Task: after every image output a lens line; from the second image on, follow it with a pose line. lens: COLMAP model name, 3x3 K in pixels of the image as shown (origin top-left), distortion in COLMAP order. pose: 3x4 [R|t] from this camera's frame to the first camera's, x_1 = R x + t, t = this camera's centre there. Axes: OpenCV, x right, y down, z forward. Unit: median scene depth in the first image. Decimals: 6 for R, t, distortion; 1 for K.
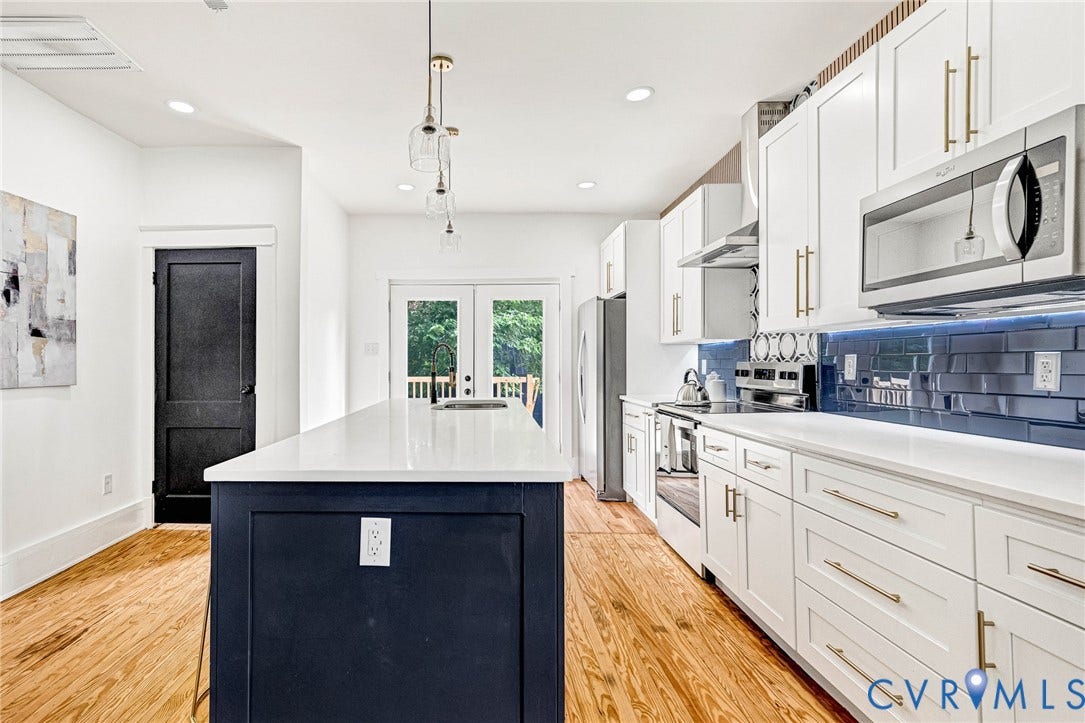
lens RADIAL K [[543.5, 0, 498.7], [0, 543.5, 362.6], [0, 0, 1]] dist [0.017664, -0.002744]
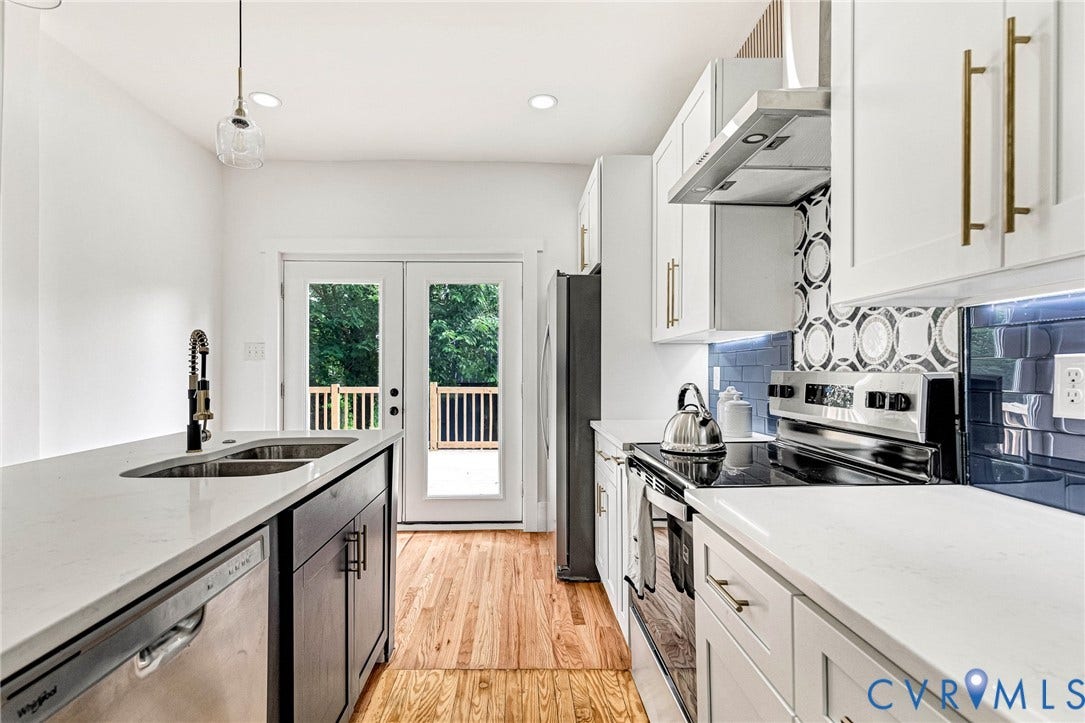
lens RADIAL K [[533.1, 0, 543.6], [0, 533.1, 371.6], [0, 0, 1]] dist [0.019906, 0.000644]
pose [[0.999370, 0.002580, 0.035394, 0.192074], [-0.002661, 0.999994, 0.002248, -0.001195], [-0.035388, -0.002341, 0.999371, 0.480946]]
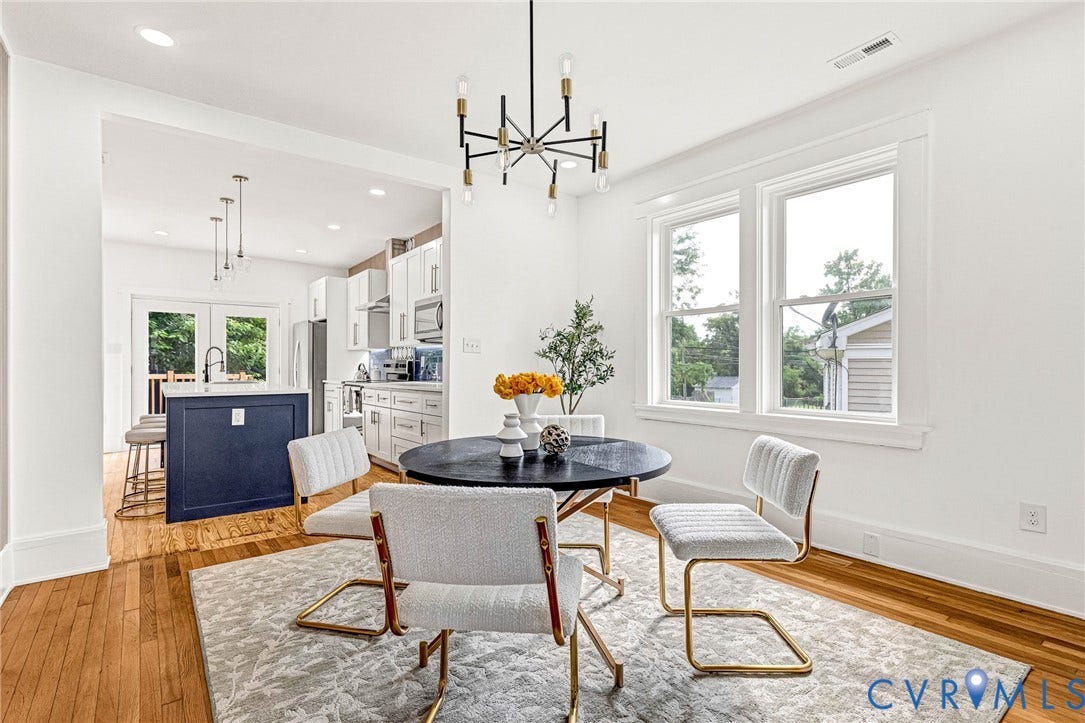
lens RADIAL K [[543.5, 0, 538.8], [0, 543.5, 369.5], [0, 0, 1]] dist [0.017664, -0.002744]
pose [[0.820758, 0.002582, 0.571270, -0.253496], [-0.004475, 0.999988, 0.001909, 0.028232], [-0.571258, -0.004123, 0.820760, -1.012100]]
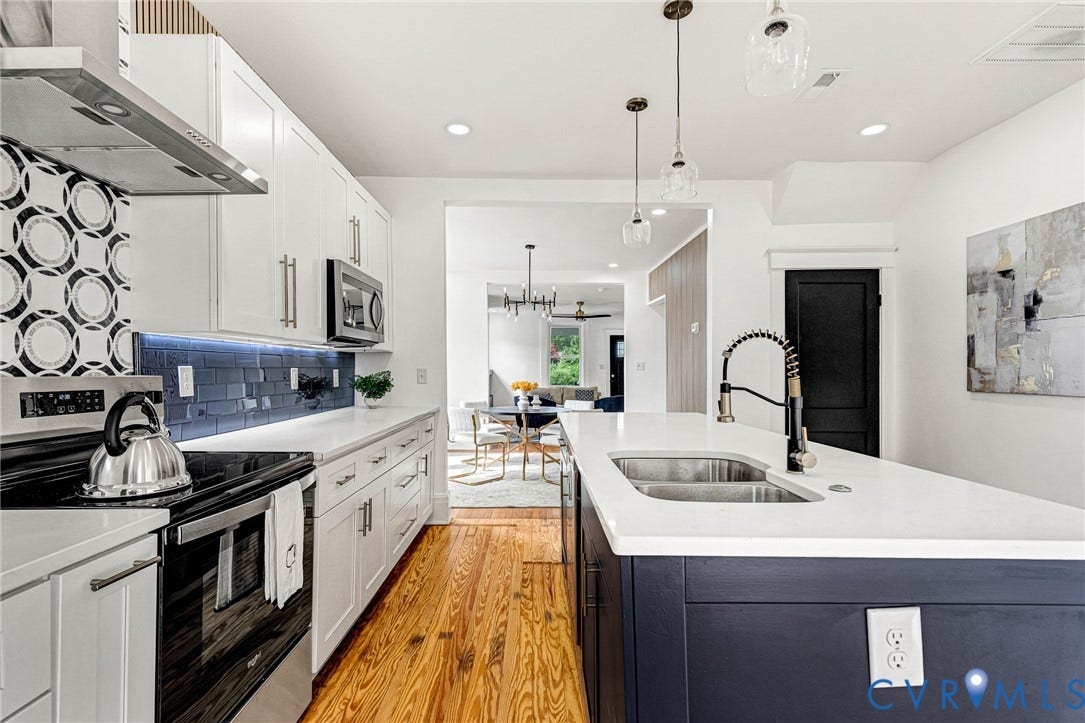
lens RADIAL K [[543.5, 0, 533.7], [0, 543.5, 364.3], [0, 0, 1]] dist [0.017664, -0.002744]
pose [[-0.999718, 0.007682, 0.022452, 0.074399], [0.007409, 0.999898, -0.012203, -0.002847], [-0.022543, -0.012033, -0.999673, 1.459636]]
